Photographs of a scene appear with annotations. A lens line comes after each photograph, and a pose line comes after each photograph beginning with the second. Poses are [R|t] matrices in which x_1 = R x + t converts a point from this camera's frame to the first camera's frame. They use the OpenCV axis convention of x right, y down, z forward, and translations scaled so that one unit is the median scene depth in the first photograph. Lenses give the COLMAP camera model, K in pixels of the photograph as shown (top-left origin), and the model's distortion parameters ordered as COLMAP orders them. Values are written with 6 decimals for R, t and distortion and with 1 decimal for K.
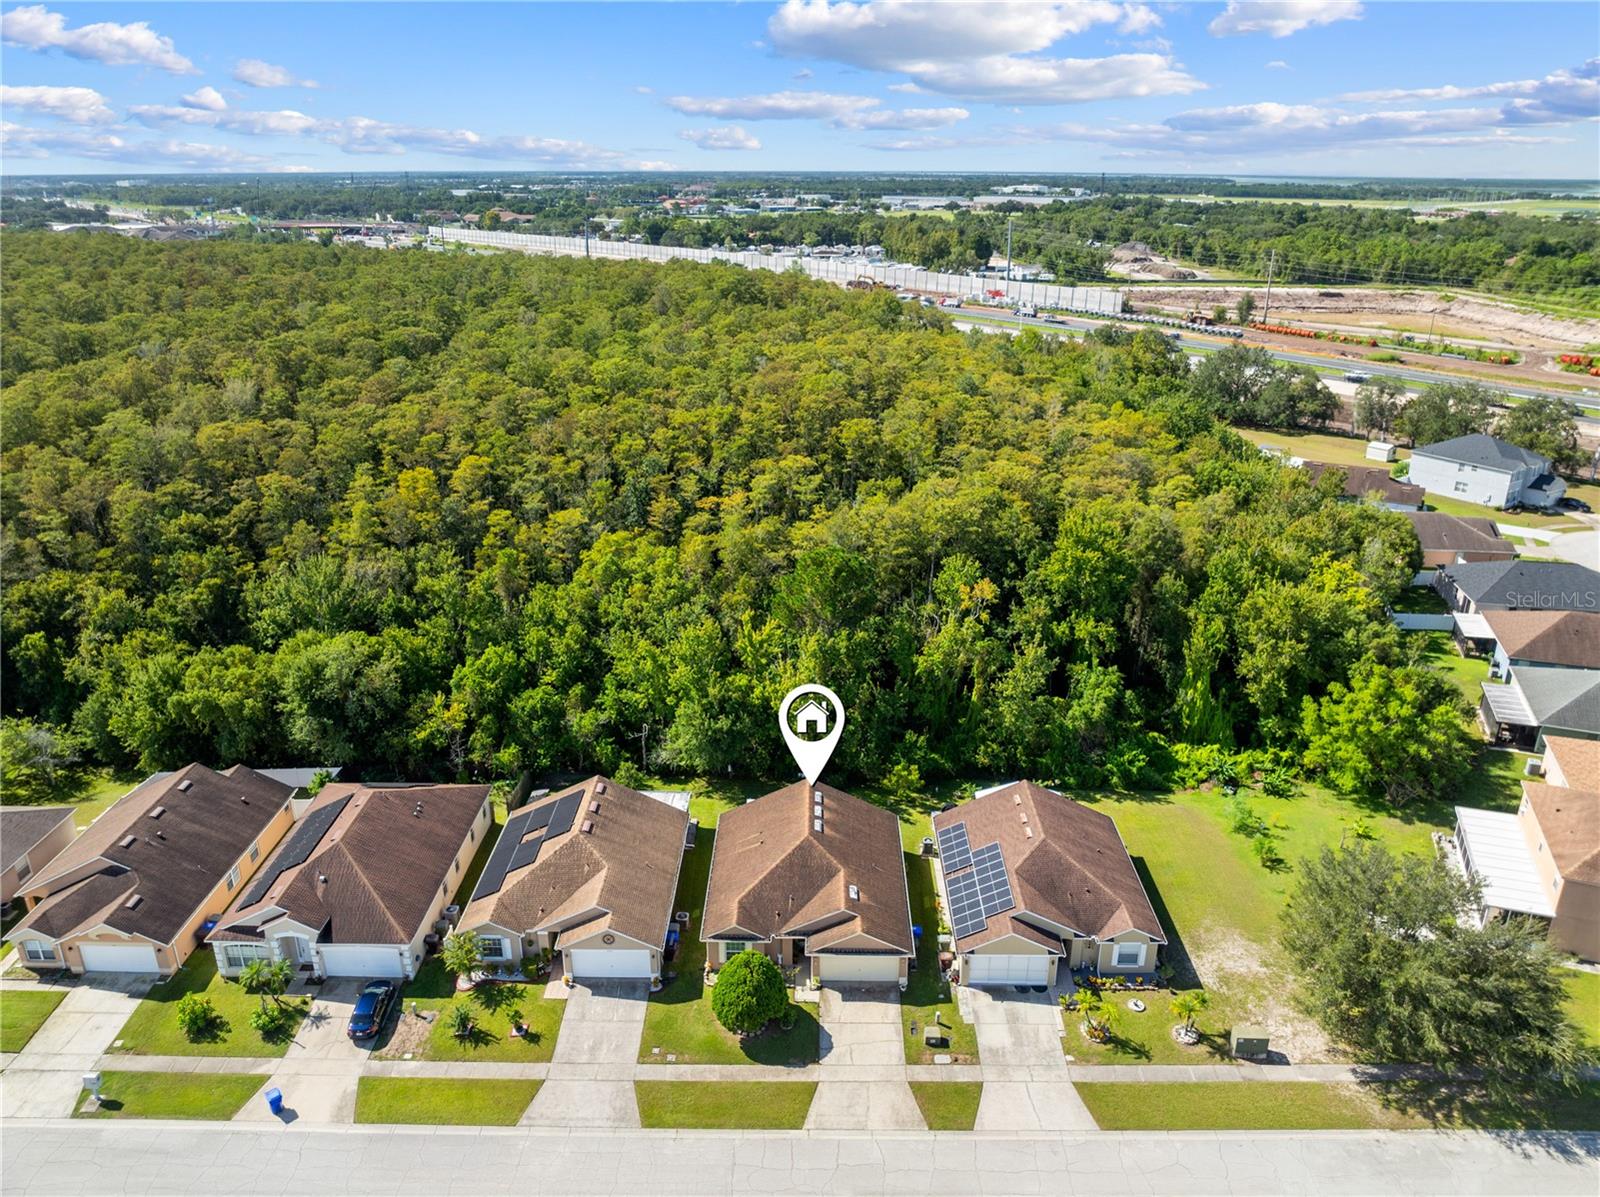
lens RADIAL K [[1124.5, 0, 803.4], [0, 1124.5, 600.3], [0, 0, 1]] dist [-0.029658, -0.003021]
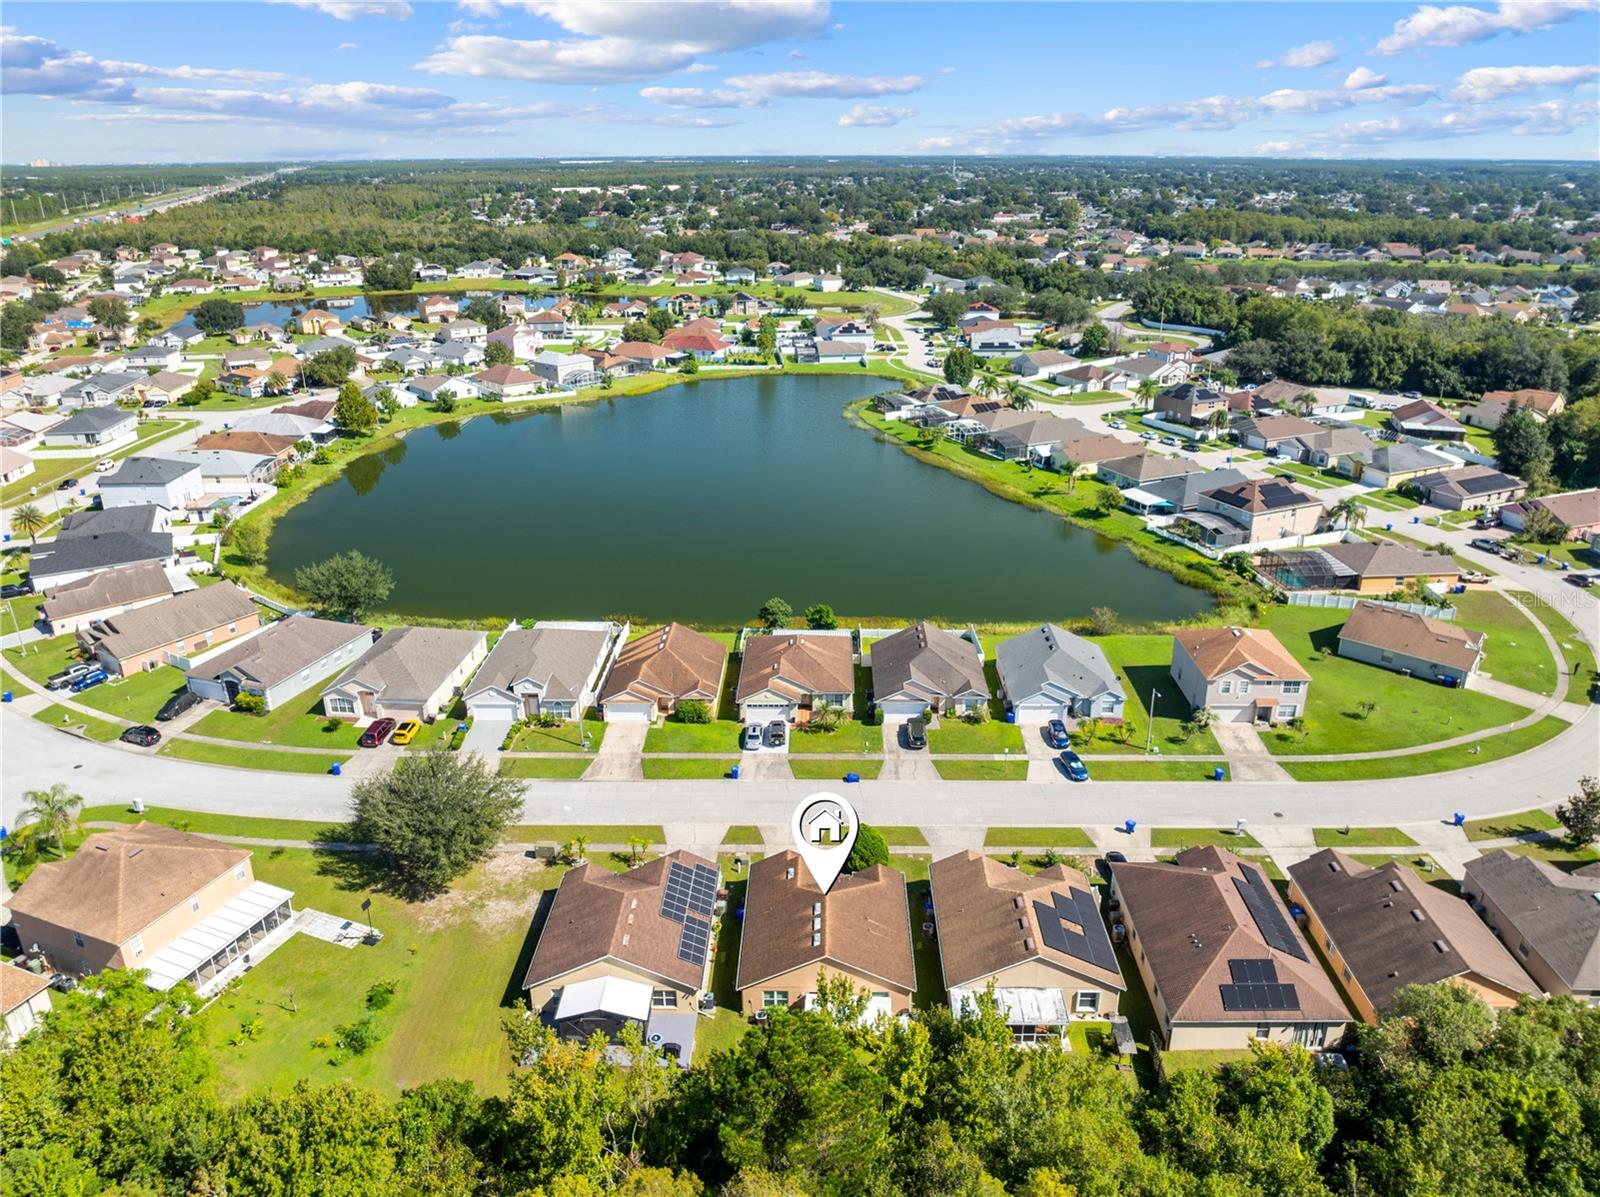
lens RADIAL K [[1124.5, 0, 813.2], [0, 1124.5, 590.1], [0, 0, 1]] dist [-0.029658, -0.003021]
pose [[-0.999994, 0.002574, 0.002265, 0.016221], [0.003428, 0.733299, 0.679898, -0.925859], [0.000090, 0.679902, -0.733303, 1.856027]]
